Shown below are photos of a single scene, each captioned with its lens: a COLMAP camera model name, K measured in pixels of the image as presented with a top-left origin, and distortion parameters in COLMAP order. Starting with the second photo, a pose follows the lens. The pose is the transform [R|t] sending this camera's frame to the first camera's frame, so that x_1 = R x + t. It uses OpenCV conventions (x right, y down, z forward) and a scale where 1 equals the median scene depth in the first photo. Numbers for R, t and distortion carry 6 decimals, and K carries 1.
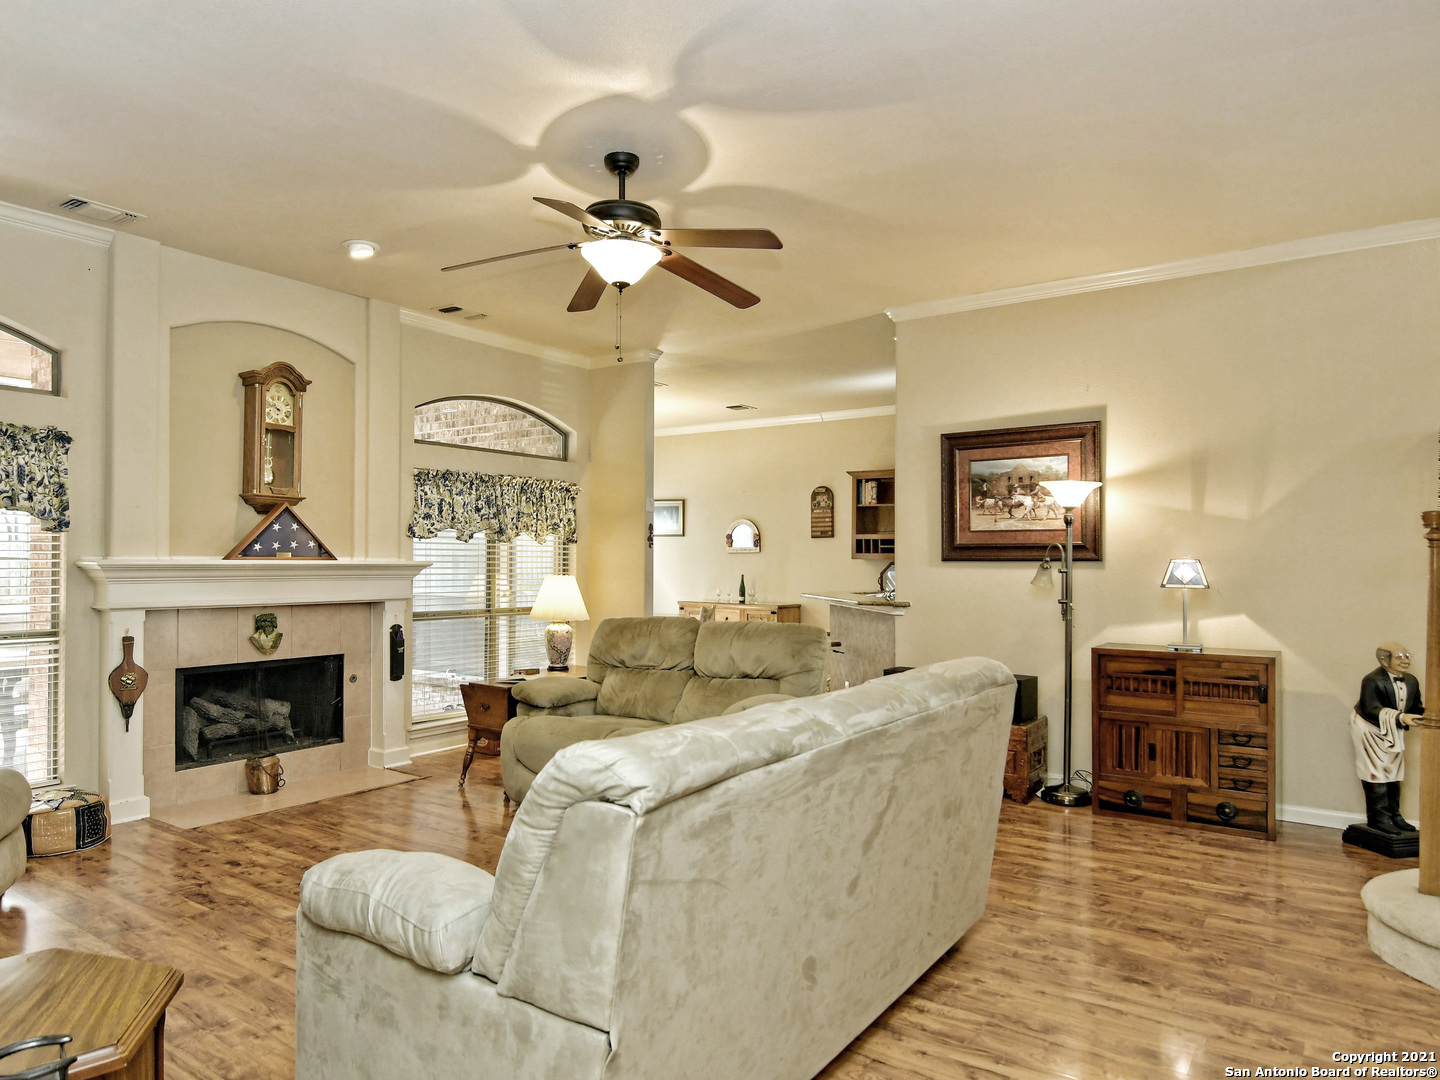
lens RADIAL K [[931.1, 0, 719.8], [0, 931.1, 546.3], [0, 0, 1]] dist [-0.015520, -0.005700]
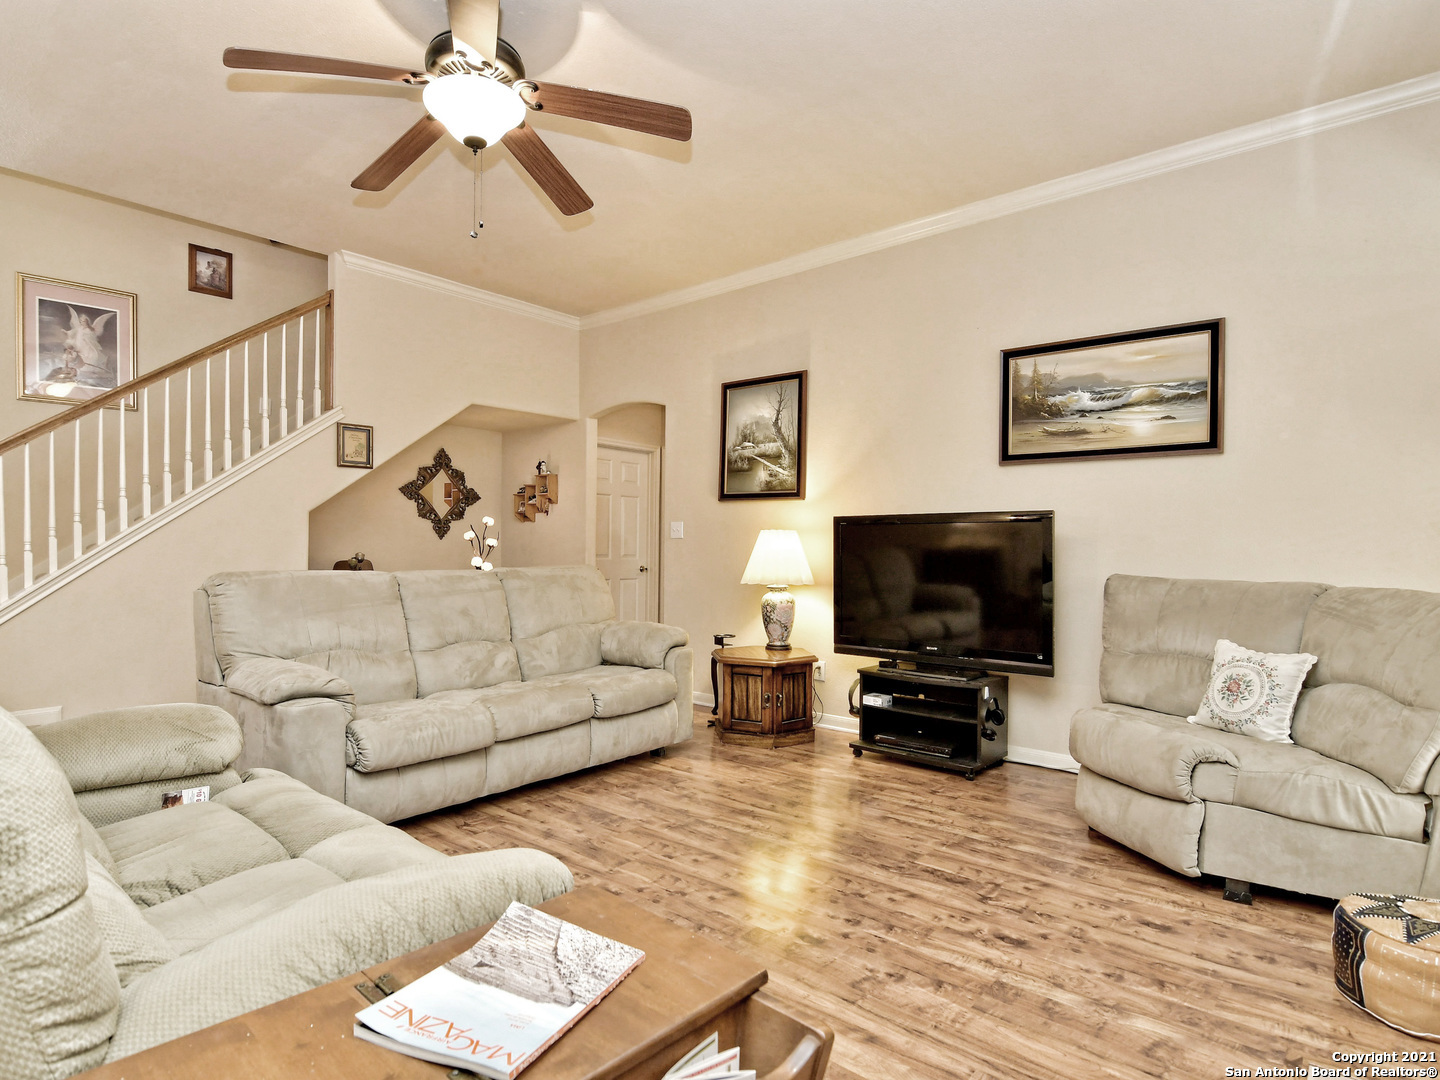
lens RADIAL K [[779.1, 0, 714.2], [0, 779.1, 553.7], [0, 0, 1]] dist [-0.010146, -0.008800]
pose [[-0.994802, -0.012065, 0.101106, -0.282006], [-0.013088, 0.999870, -0.009458, 0.058435], [-0.100979, -0.010732, -0.994831, 1.202978]]
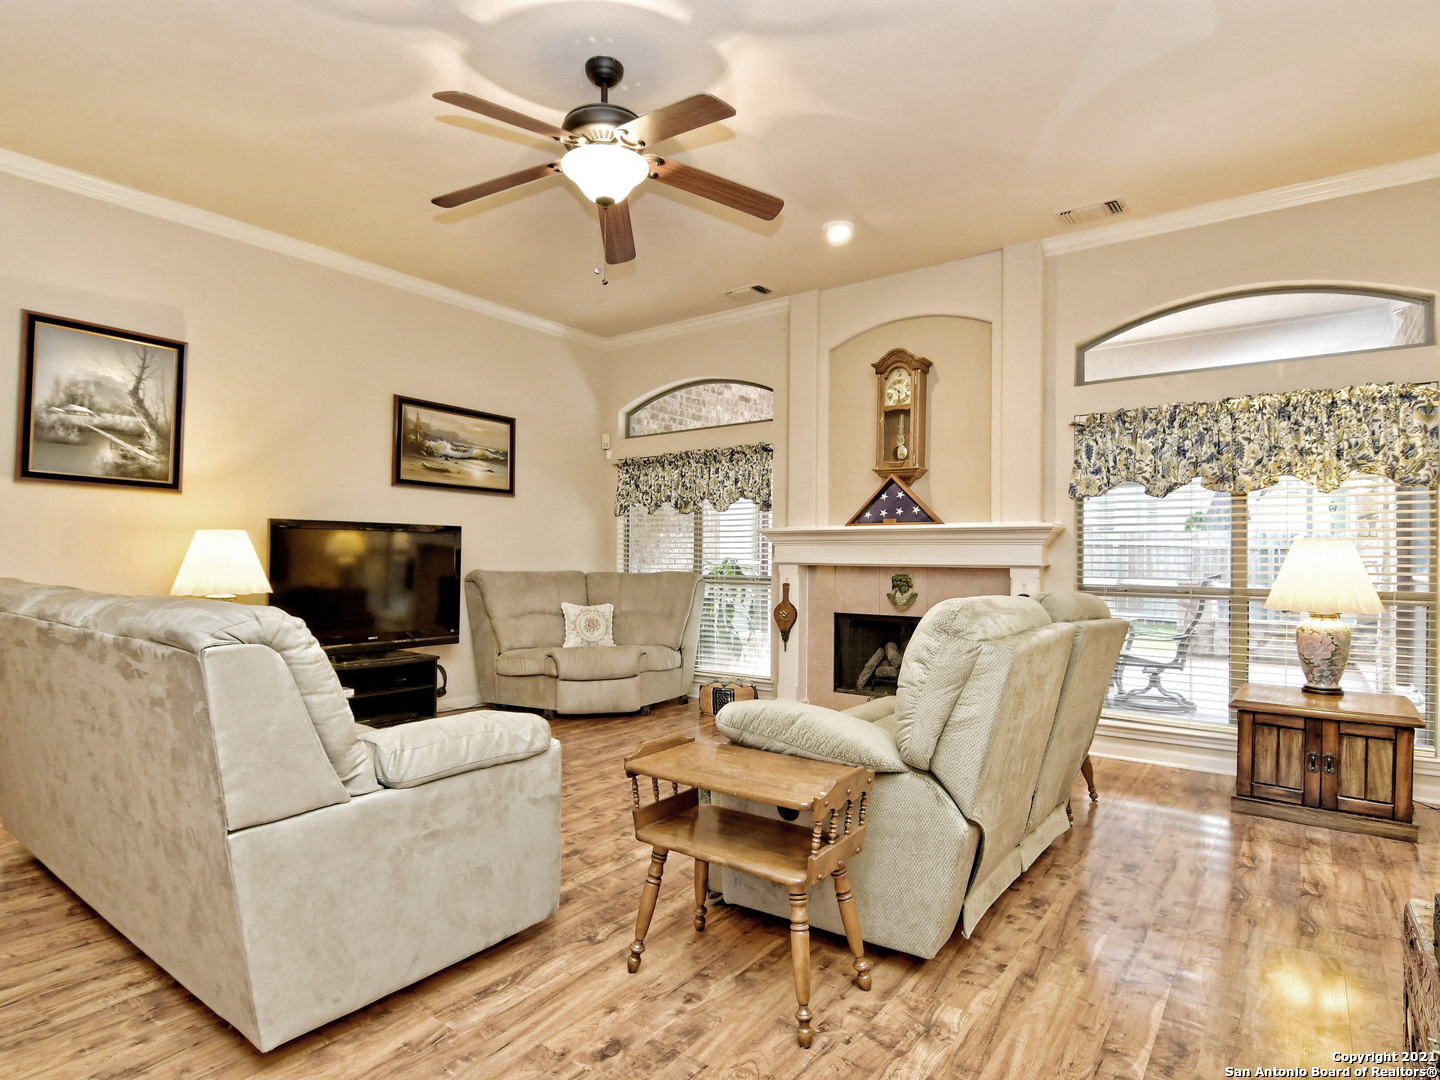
lens RADIAL K [[779.1, 0, 703.5], [0, 779.1, 551.1], [0, 0, 1]] dist [-0.010146, -0.008800]
pose [[-0.039998, -0.014826, -0.999090, 0.481472], [0.008433, 0.999849, -0.015175, 0.058538], [0.999164, -0.009032, -0.039867, 0.821224]]
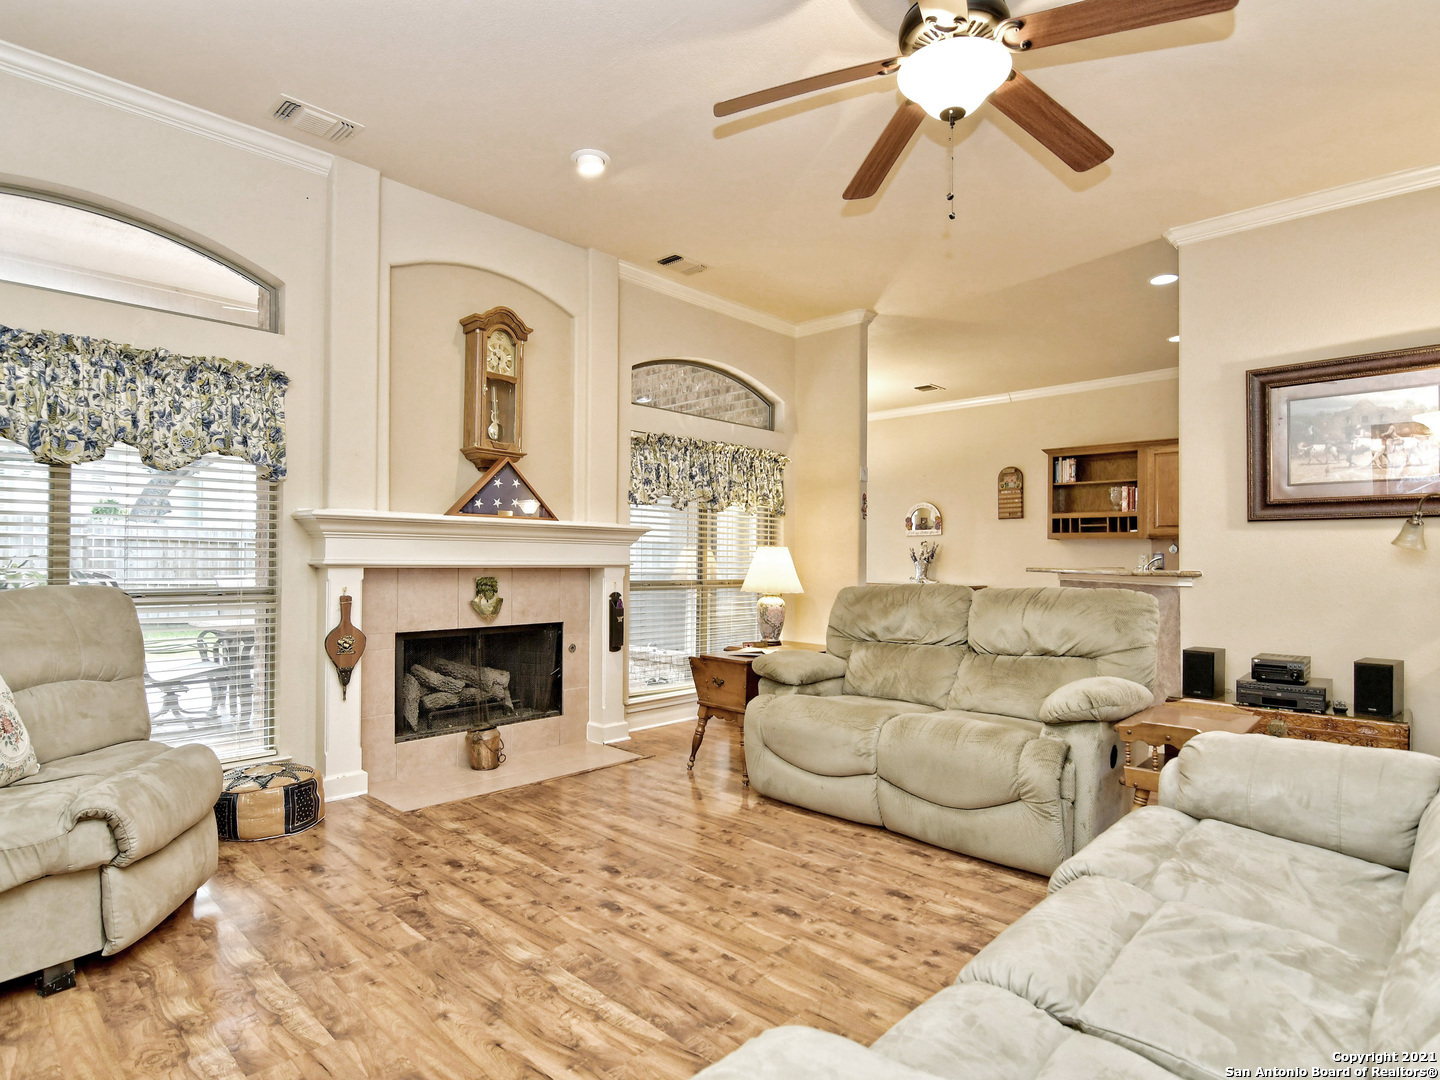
lens RADIAL K [[779.1, 0, 716.5], [0, 779.1, 548.8], [0, 0, 1]] dist [-0.010146, -0.008800]
pose [[0.988068, 0.001183, -0.154012, -0.142028], [-0.001062, 0.999999, 0.000869, 0.044495], [0.154012, -0.000695, 0.988069, 0.264652]]
